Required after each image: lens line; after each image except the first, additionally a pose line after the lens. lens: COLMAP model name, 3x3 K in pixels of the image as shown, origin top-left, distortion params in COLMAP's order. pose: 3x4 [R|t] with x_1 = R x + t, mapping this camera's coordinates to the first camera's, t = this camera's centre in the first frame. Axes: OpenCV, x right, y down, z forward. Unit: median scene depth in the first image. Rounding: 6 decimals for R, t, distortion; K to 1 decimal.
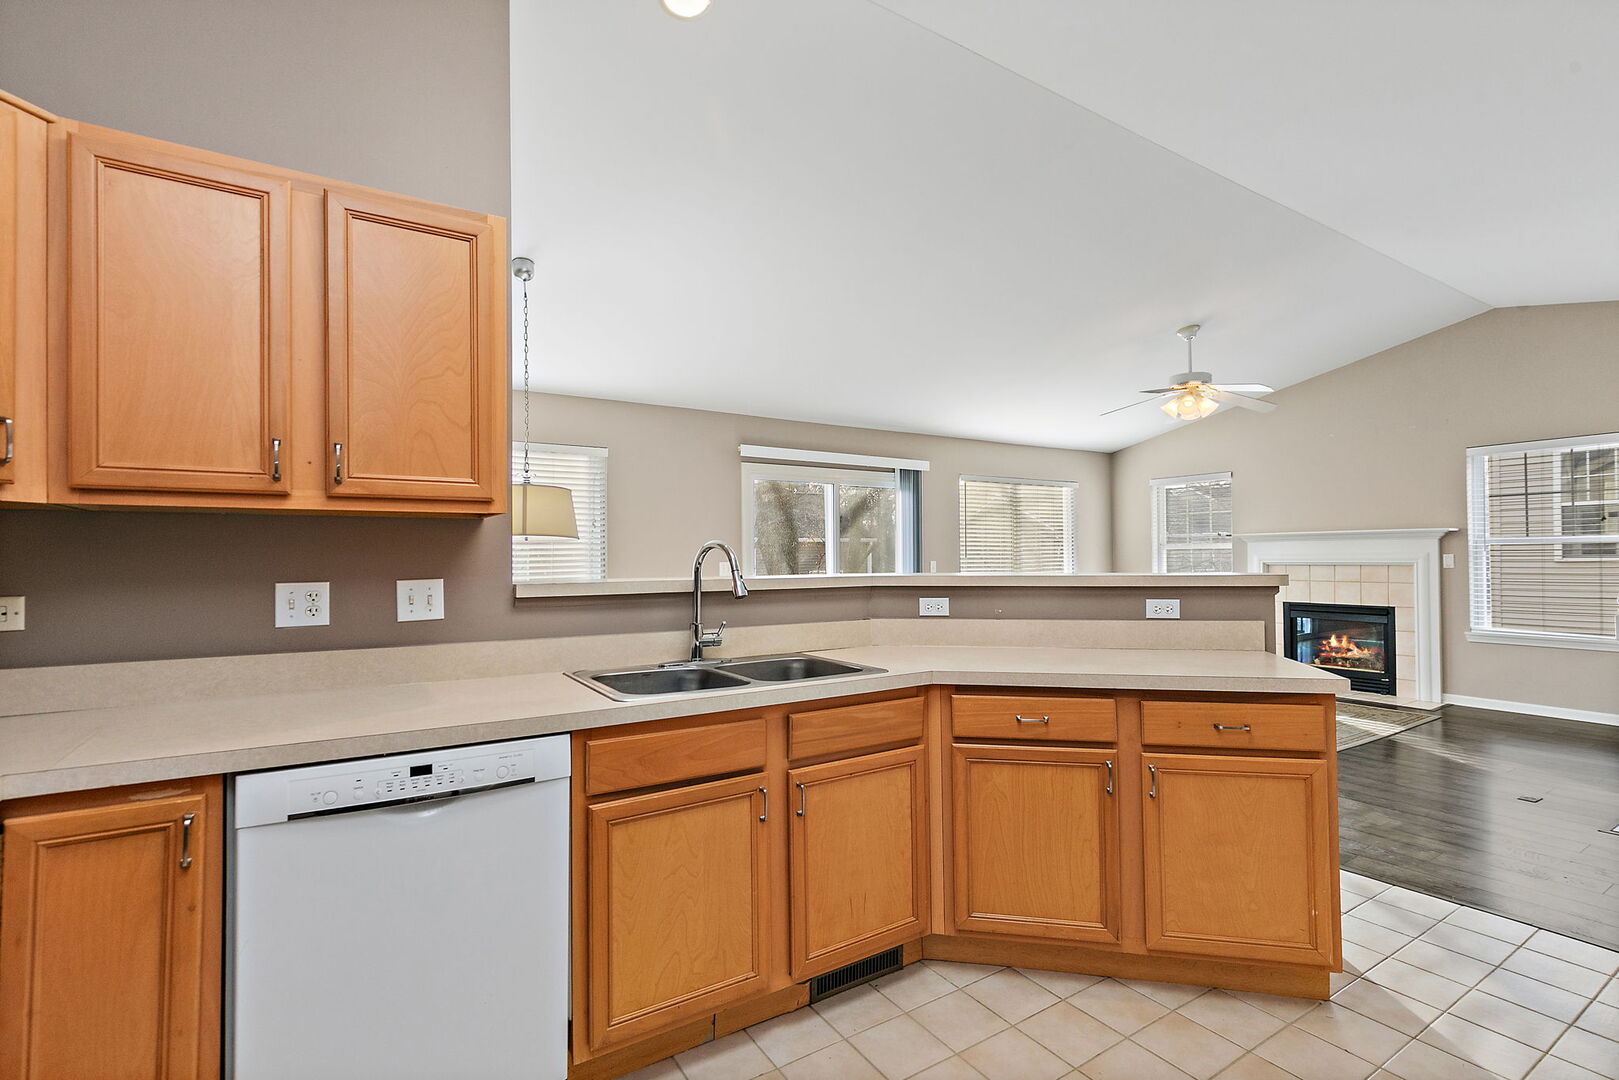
lens RADIAL K [[753.2, 0, 809.5], [0, 753.2, 540.0], [0, 0, 1]] dist [0.001825, 0.000144]
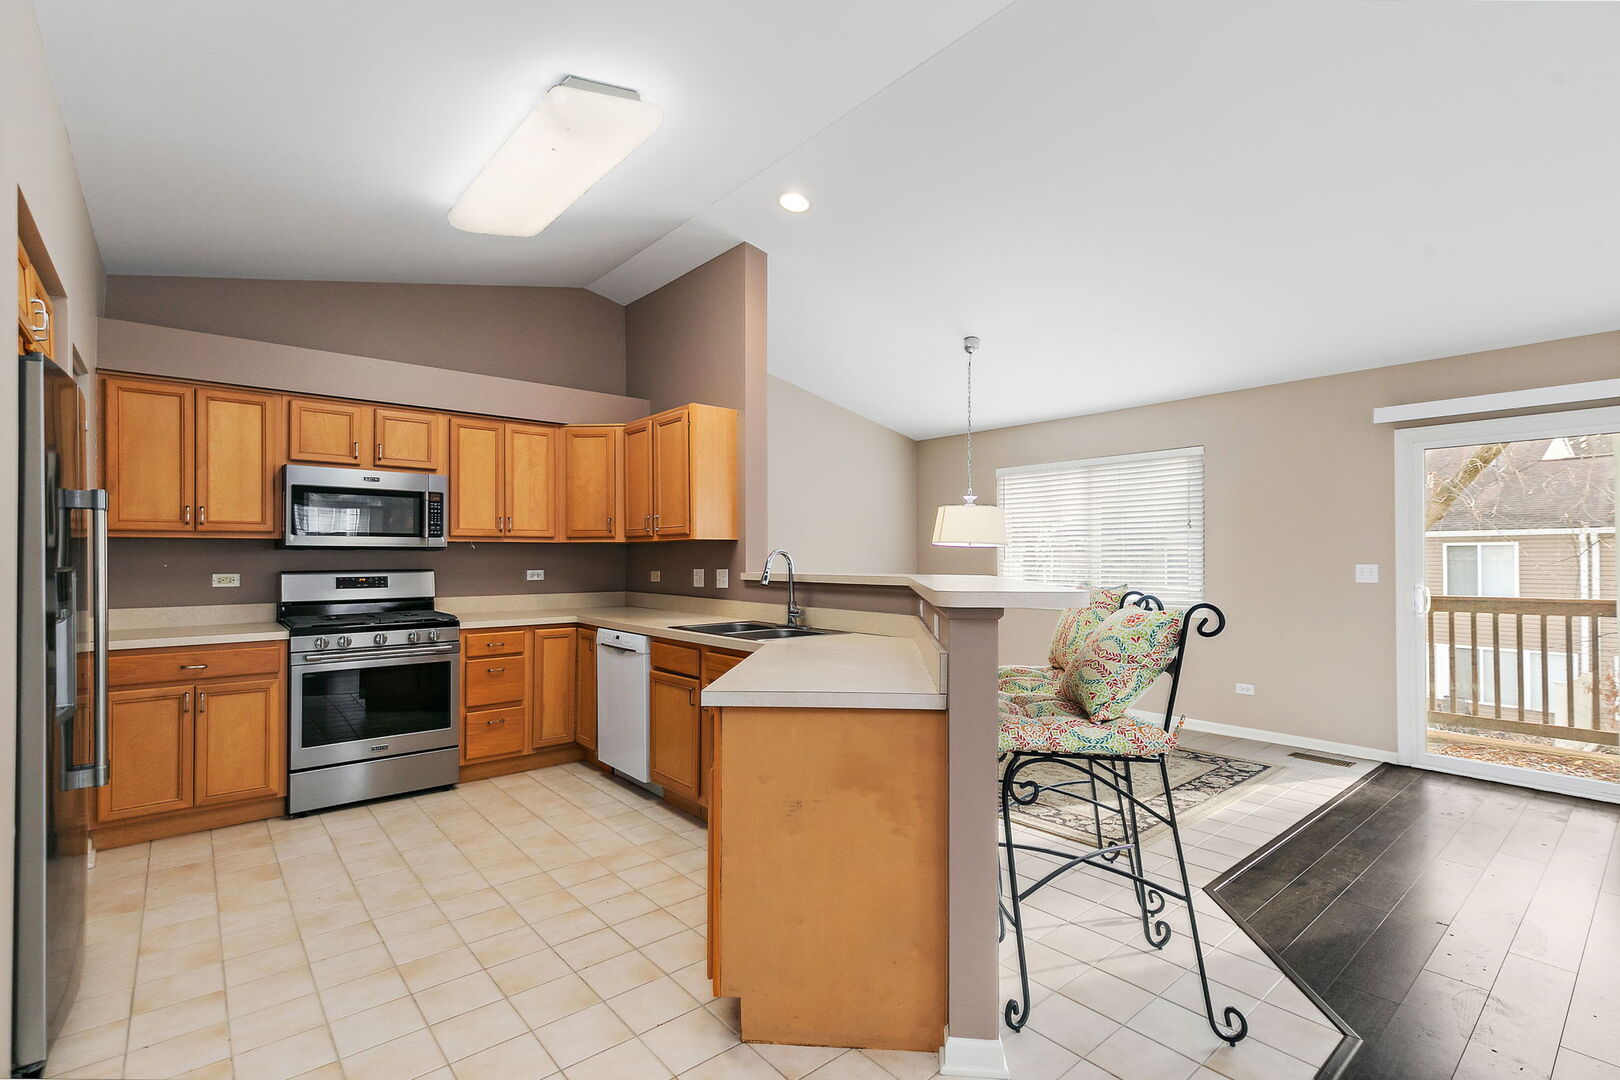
lens RADIAL K [[742.1, 0, 810.0], [0, 742.1, 540.0], [0, 0, 1]] dist [0.036481, 0.000159]
pose [[0.123892, -0.020082, -0.992093, 1.837517], [0.020227, 0.999639, -0.017709, 0.014668], [0.992090, -0.017873, 0.124253, 1.123509]]
